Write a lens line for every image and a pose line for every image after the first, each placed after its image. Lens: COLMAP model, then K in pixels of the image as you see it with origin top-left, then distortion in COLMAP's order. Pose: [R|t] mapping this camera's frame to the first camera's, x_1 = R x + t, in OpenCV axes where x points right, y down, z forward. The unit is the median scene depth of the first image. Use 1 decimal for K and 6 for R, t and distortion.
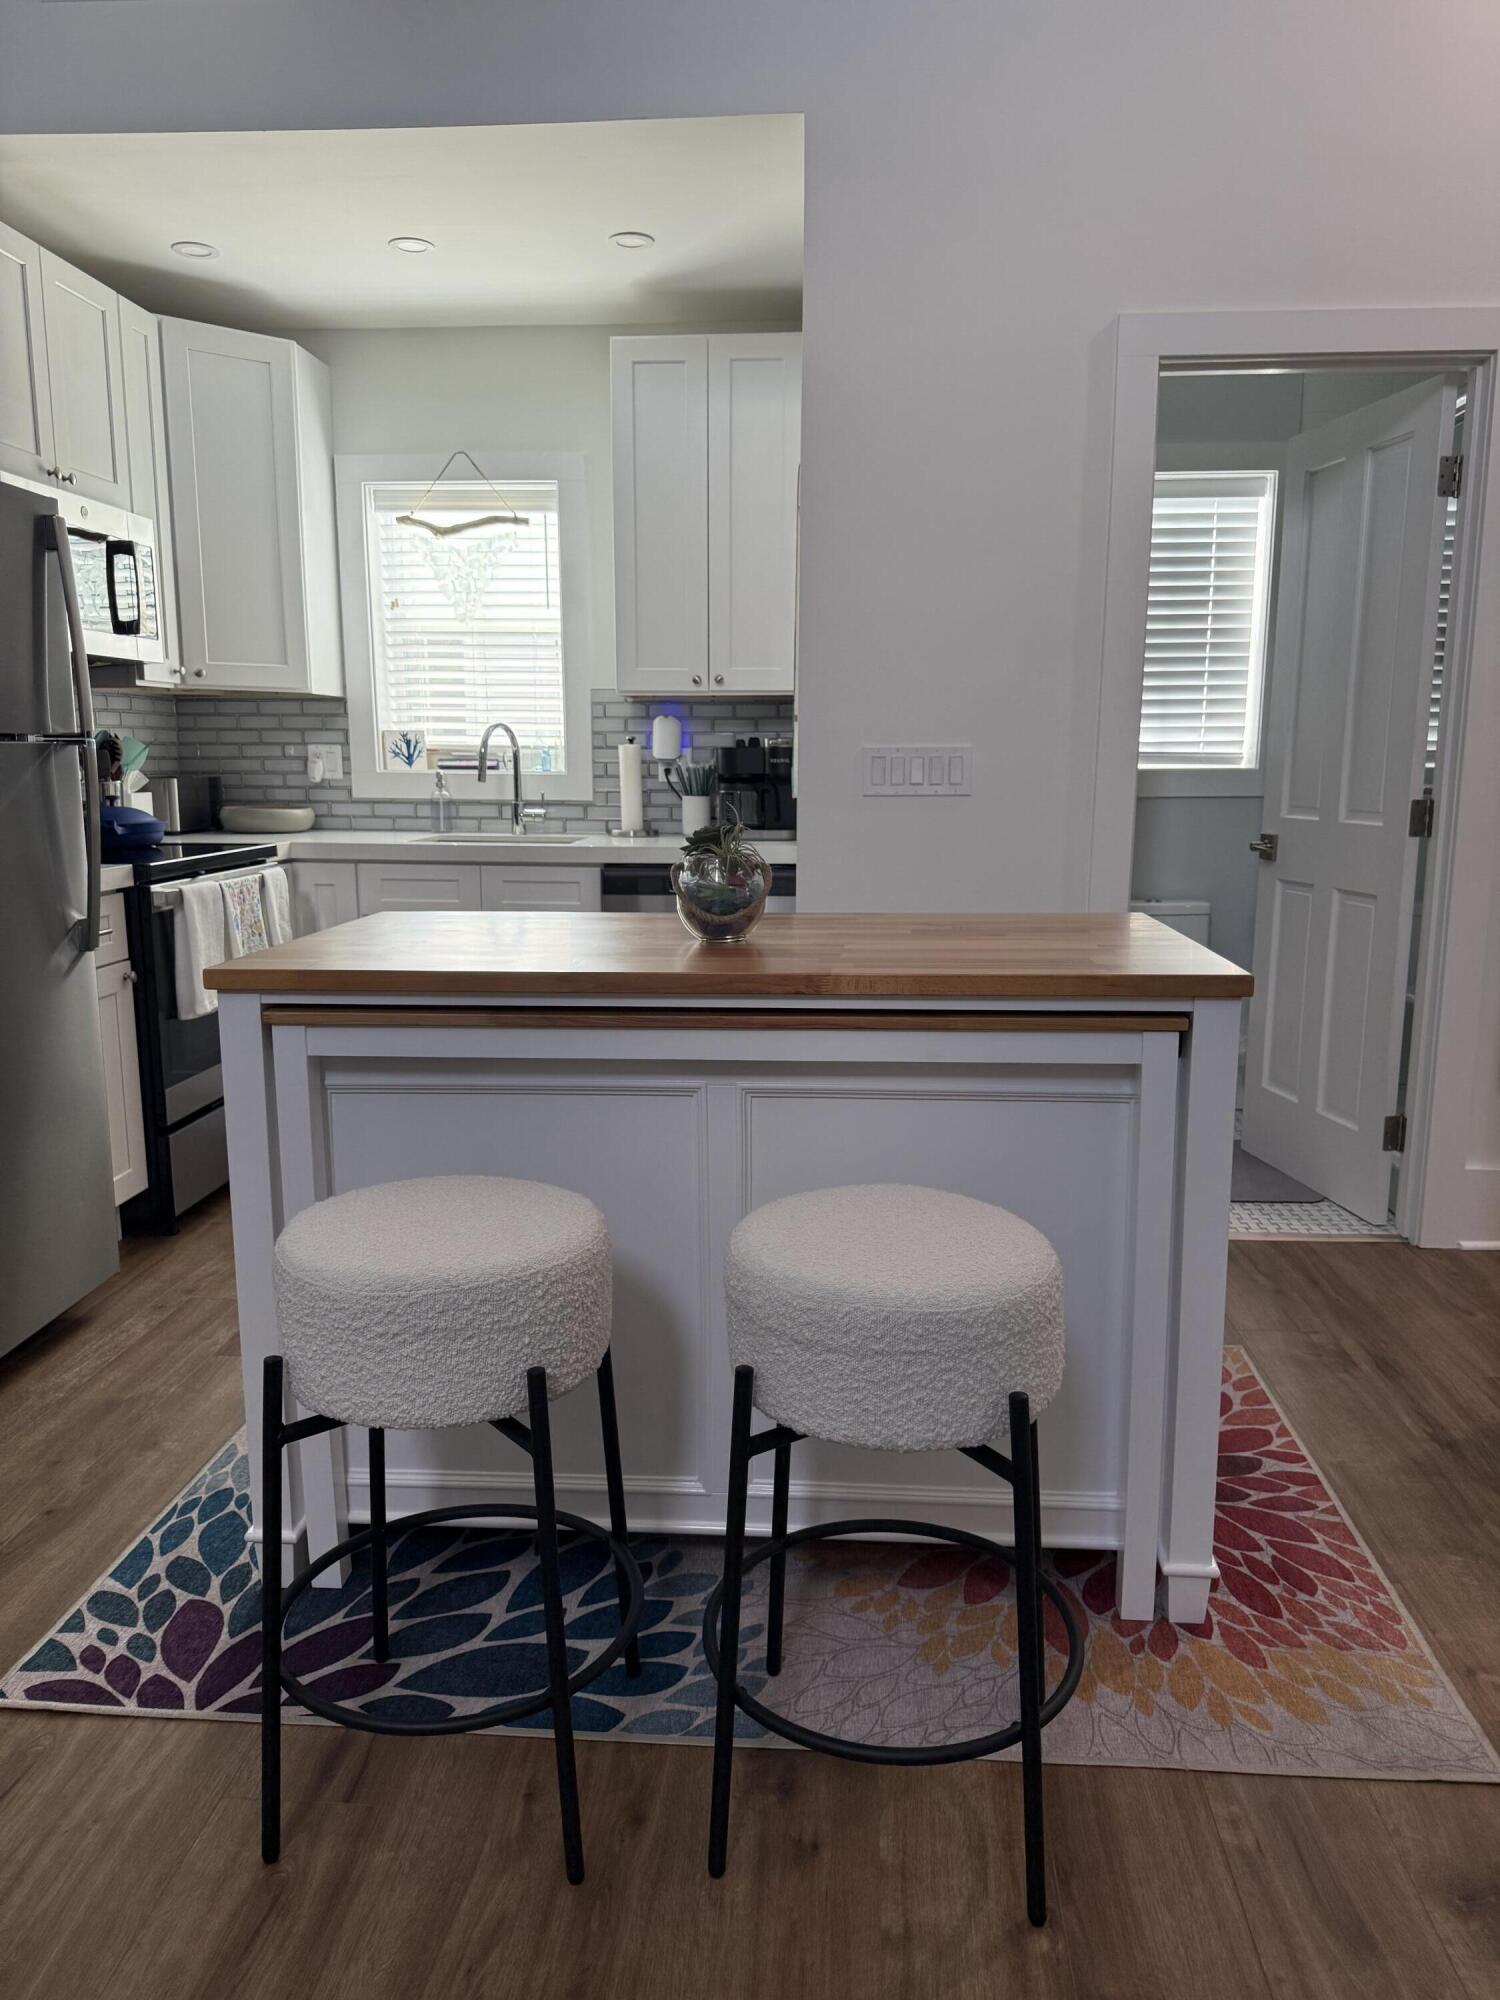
lens RADIAL K [[1392.3, 0, 758.5], [0, 1392.3, 1002.4], [0, 0, 1]] dist [-0.003752, -0.001613]
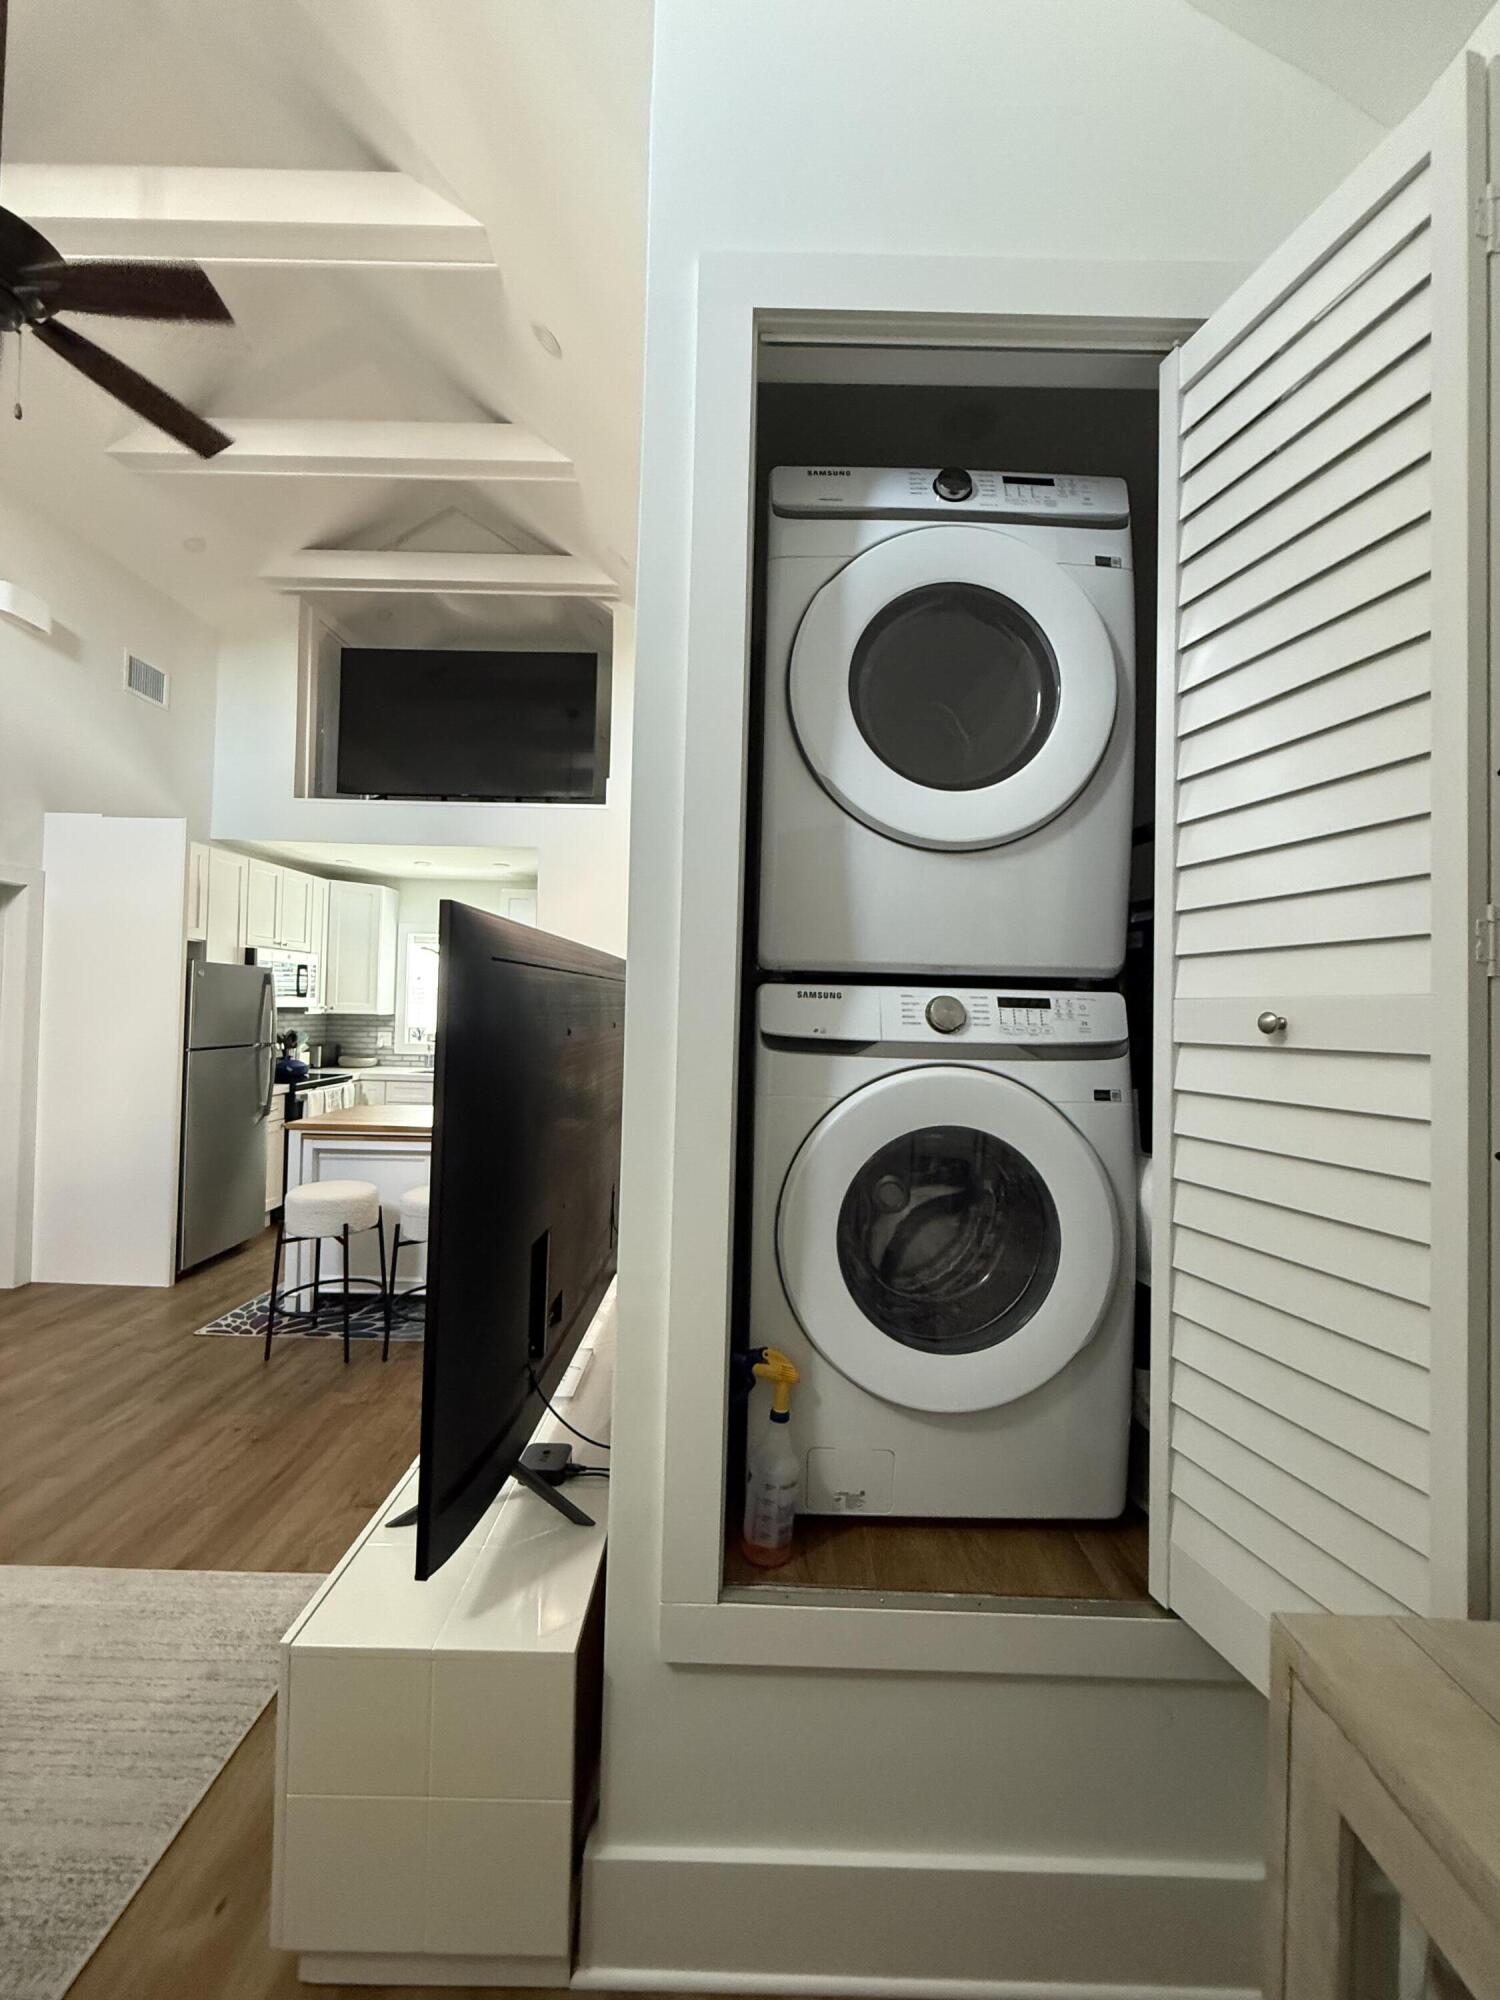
lens RADIAL K [[805.8, 0, 746.0], [0, 805.8, 988.4], [0, 0, 1]] dist [-0.000450, -0.000041]
pose [[0.999095, 0.020655, 0.037176, 0.376607], [-0.013120, 0.981200, -0.192547, 0.010788], [-0.040454, 0.191885, 0.980583, -0.619652]]
